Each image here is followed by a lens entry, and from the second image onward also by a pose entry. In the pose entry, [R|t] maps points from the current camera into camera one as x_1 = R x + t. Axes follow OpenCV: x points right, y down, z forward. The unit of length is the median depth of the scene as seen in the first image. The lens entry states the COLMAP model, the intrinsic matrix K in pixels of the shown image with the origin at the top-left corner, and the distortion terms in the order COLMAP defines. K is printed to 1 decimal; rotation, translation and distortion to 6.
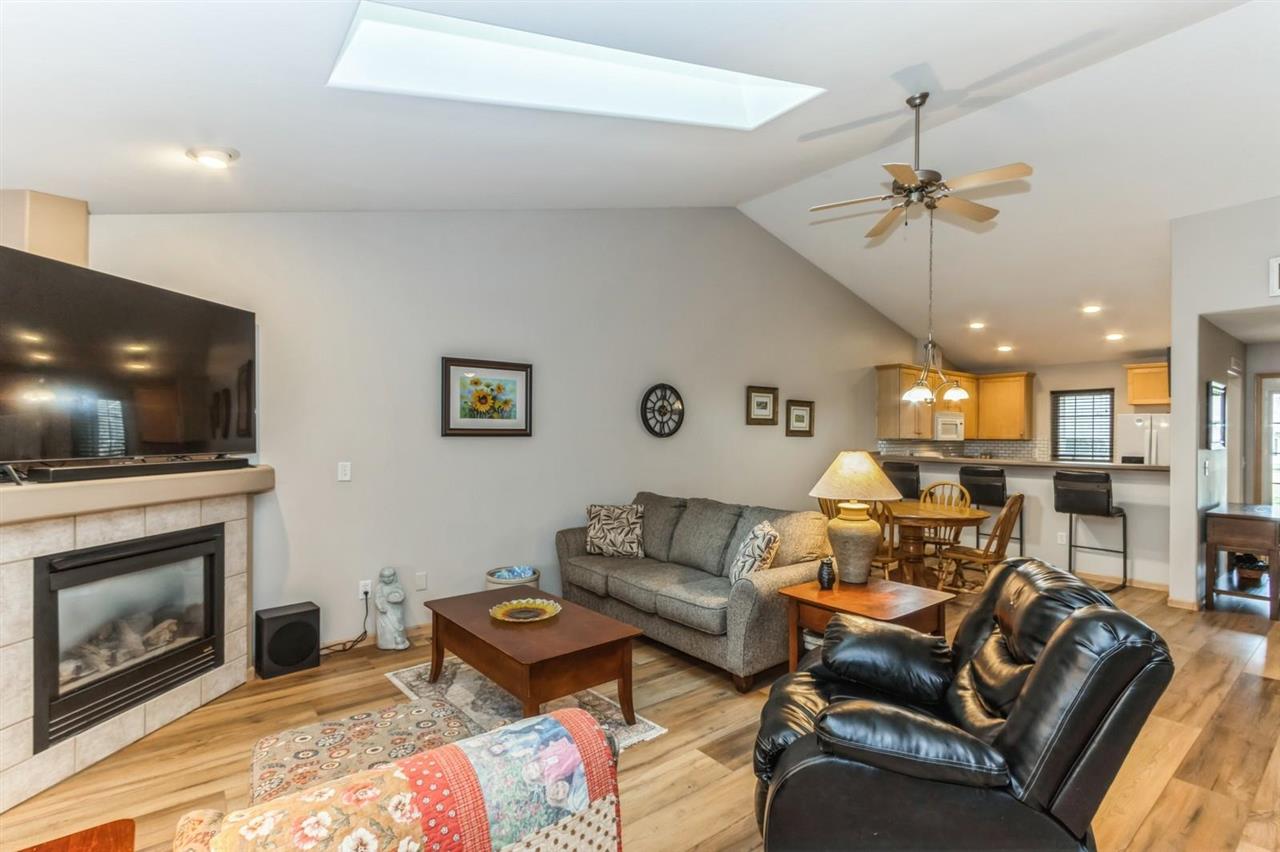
lens RADIAL K [[591.5, 0, 640.2], [0, 591.5, 436.9], [0, 0, 1]] dist [0.009571, 0.000062]
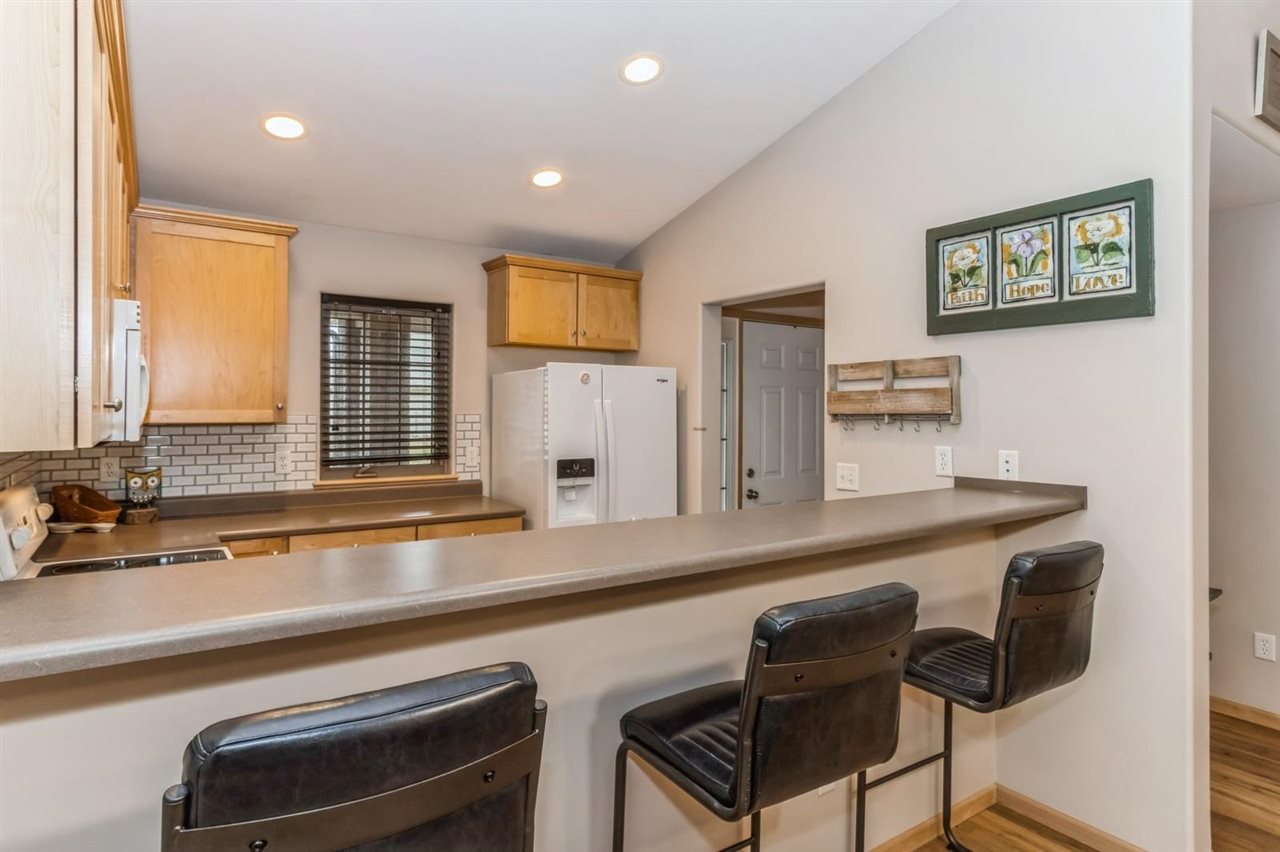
lens RADIAL K [[702.8, 0, 638.9], [0, 702.8, 410.5], [0, 0, 1]] dist [0.000492, 0.000242]
pose [[0.065402, -0.009679, 0.997812, 0.399474], [-0.000897, 0.999952, 0.009758, -0.010902], [-0.997859, -0.001533, 0.065390, 1.190840]]
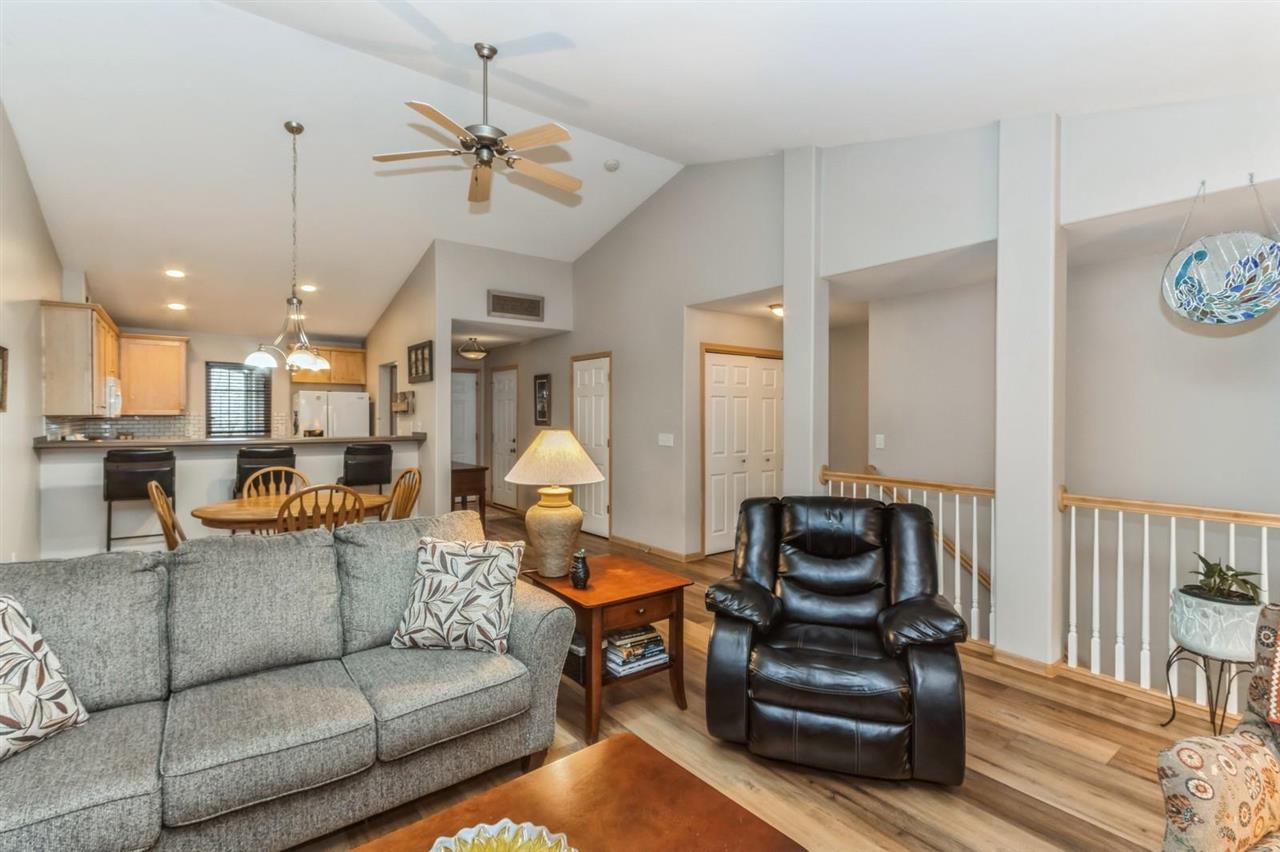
lens RADIAL K [[593.7, 0, 637.1], [0, 593.7, 420.3], [0, 0, 1]] dist [0.005913, 0.000415]
pose [[0.021392, -0.013881, 0.999675, -0.313078], [-0.002825, 0.999899, 0.013944, -0.003161], [-0.999767, -0.003122, 0.021351, 0.503678]]
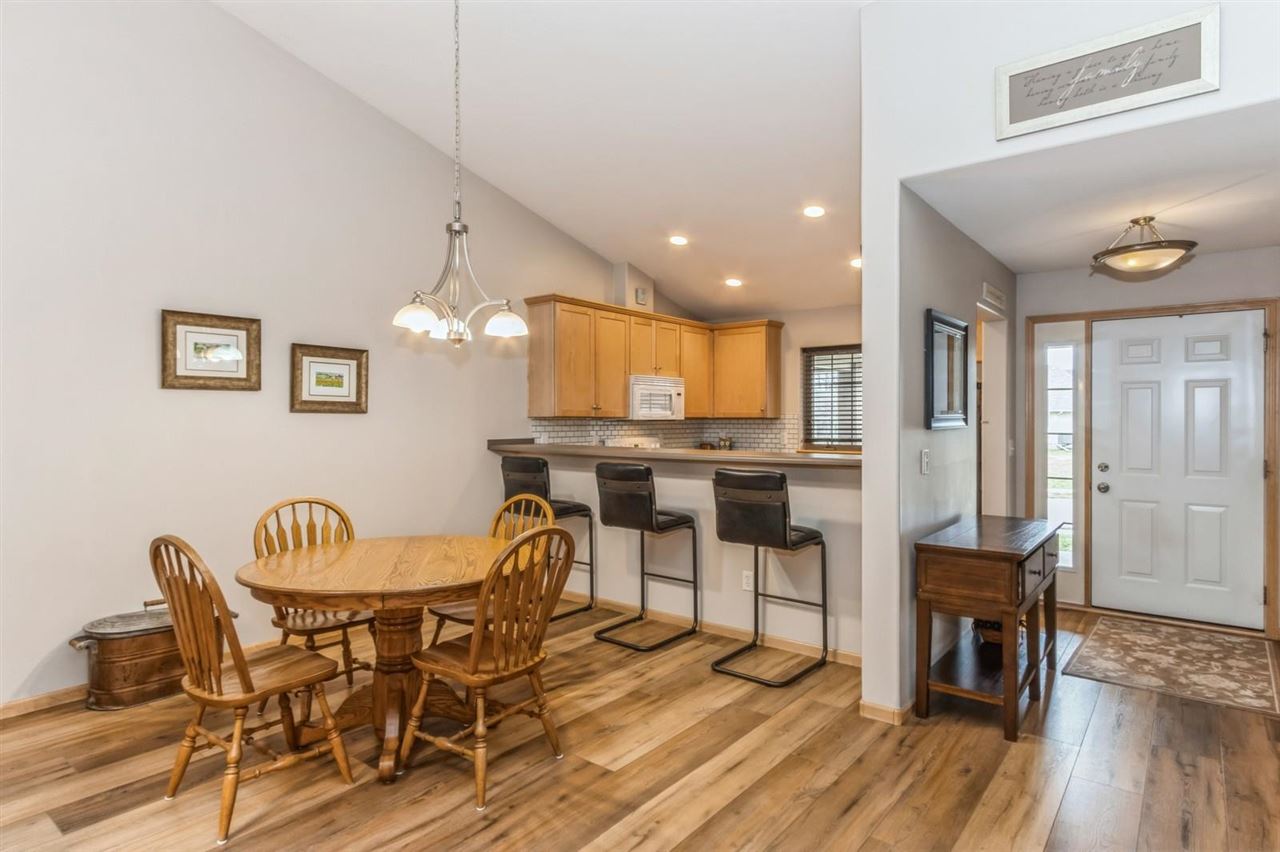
lens RADIAL K [[692.7, 0, 640.0], [0, 692.7, 426.0], [0, 0, 1]] dist [0.005427, 0.000561]
pose [[0.973978, -0.008840, 0.226471, 0.498026], [0.007610, 0.999951, 0.006306, 0.011795], [-0.226516, -0.004418, 0.973998, 0.389455]]
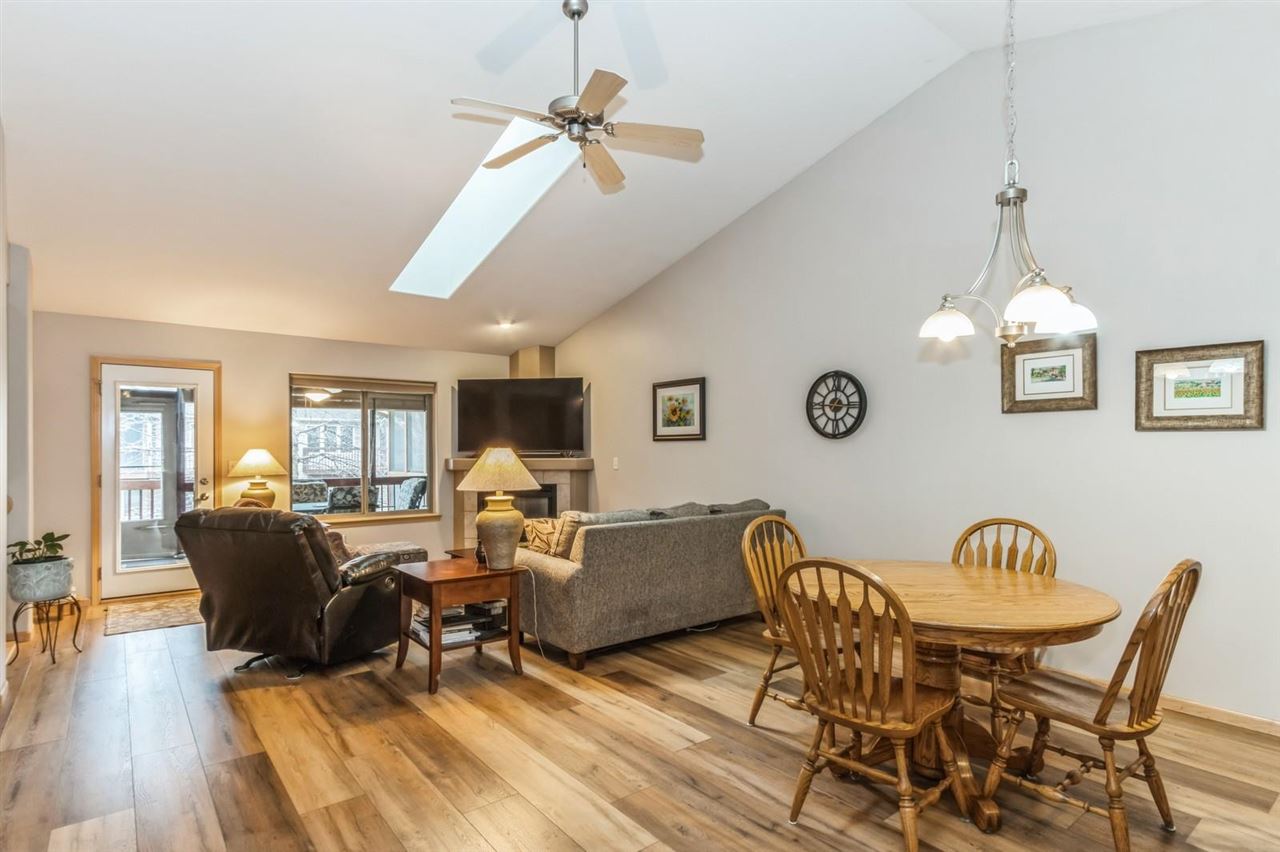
lens RADIAL K [[660.0, 0, 640.5], [0, 660.0, 446.2], [0, 0, 1]] dist [0.010205, -0.000471]
pose [[0.006961, -0.008851, -0.999937, 0.920724], [-0.000837, 0.999960, -0.008857, 0.018781], [0.999975, 0.000898, 0.006954, 0.736684]]
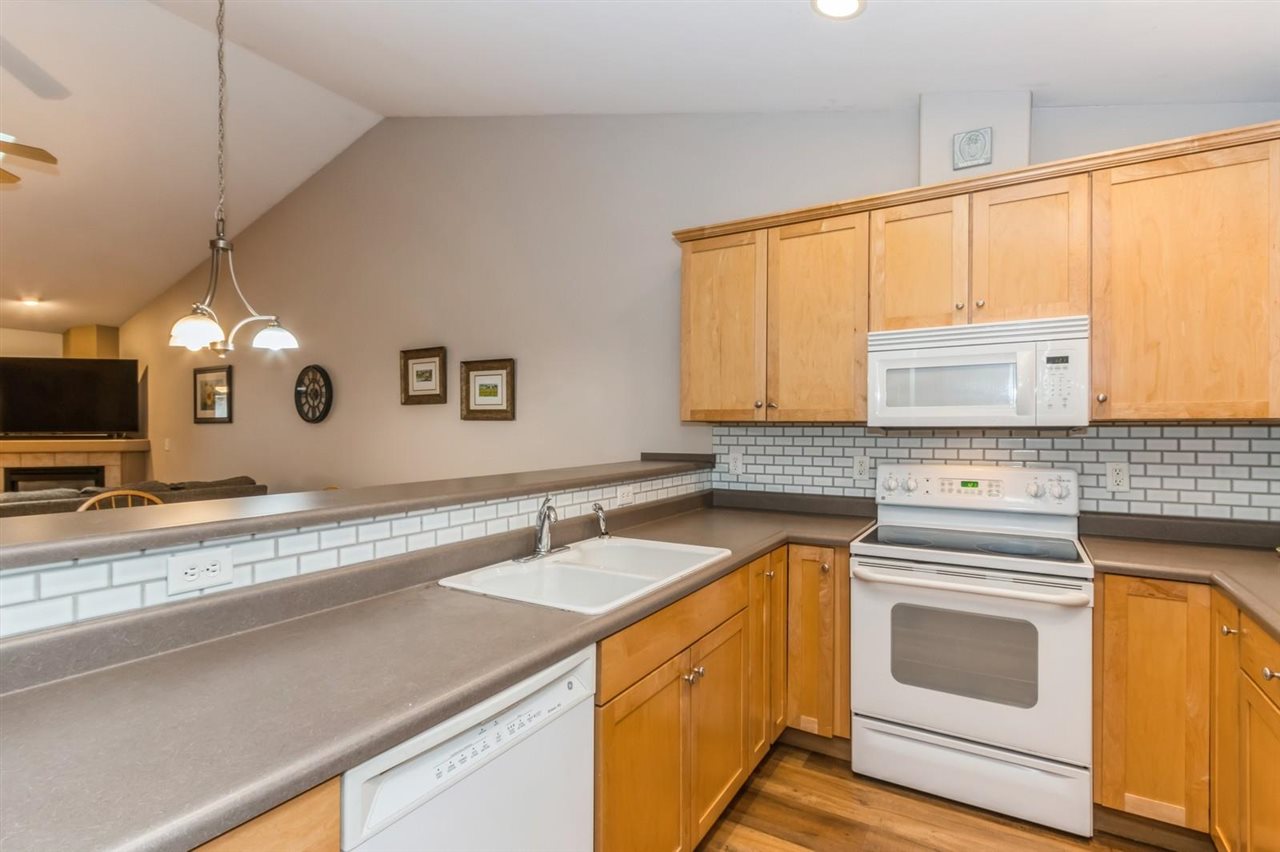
lens RADIAL K [[614.1, 0, 640.0], [0, 614.1, 426.0], [0, 0, 1]] dist [0.000235, -0.000311]
pose [[0.353433, -0.007900, -0.935426, 1.117507], [-0.002249, 0.999954, -0.009295, 0.013078], [0.935457, 0.005389, 0.353400, 1.142459]]
